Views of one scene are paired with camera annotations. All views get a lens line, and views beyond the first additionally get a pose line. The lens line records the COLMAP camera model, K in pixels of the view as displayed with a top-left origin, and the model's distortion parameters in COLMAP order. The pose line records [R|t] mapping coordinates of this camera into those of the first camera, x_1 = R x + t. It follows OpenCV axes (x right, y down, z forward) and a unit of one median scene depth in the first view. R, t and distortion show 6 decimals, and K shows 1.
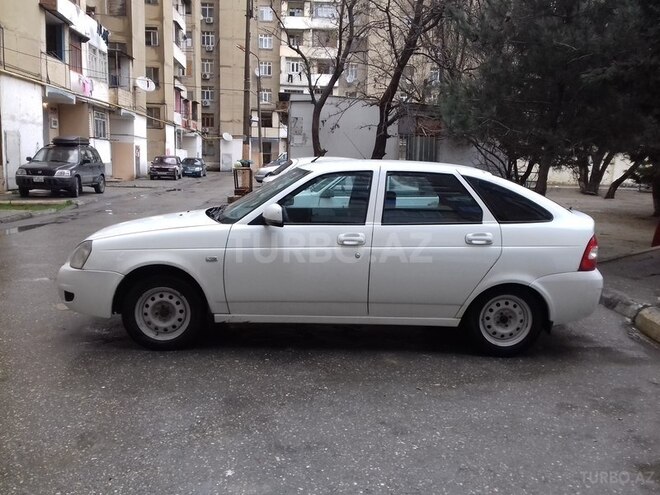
lens RADIAL K [[600.8, 0, 330.0], [0, 600.8, 247.5], [0, 0, 1]] dist [0.079188, -0.146730]
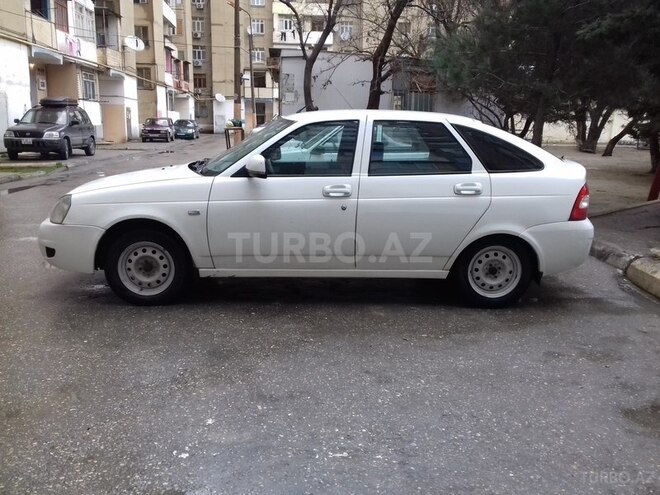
lens RADIAL K [[602.4, 0, 330.0], [0, 602.4, 247.5], [0, 0, 1]] dist [0.079183, -0.153096]
pose [[0.999920, -0.011943, 0.004199, 0.017212], [0.011664, 0.998058, 0.061186, 0.017139], [-0.004922, -0.061132, 0.998118, 0.015227]]
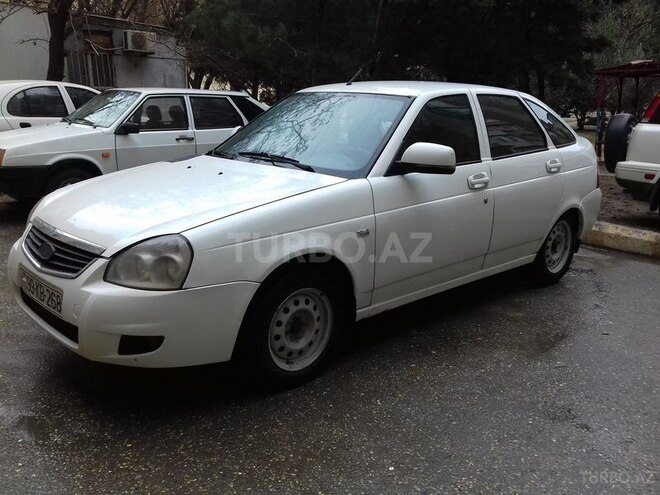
lens RADIAL K [[602.4, 0, 330.0], [0, 602.4, 247.5], [0, 0, 1]] dist [0.079183, -0.153096]
pose [[0.778199, -0.172573, 0.603842, -0.581686], [0.101249, 0.983402, 0.150564, -0.063762], [-0.619803, -0.056030, 0.782755, 0.454092]]
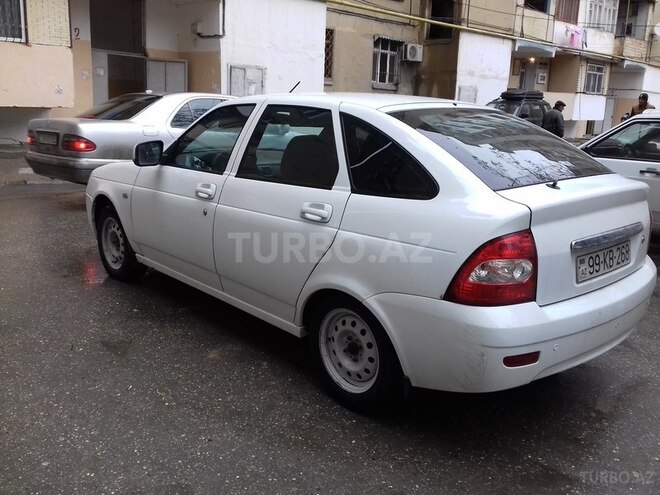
lens RADIAL K [[602.4, 0, 330.0], [0, 602.4, 247.5], [0, 0, 1]] dist [0.079183, -0.153096]
pose [[0.644529, 0.174269, -0.744455, 0.705864], [-0.126806, 0.984558, 0.120689, -0.053901], [0.753991, 0.016613, 0.656674, 0.568443]]
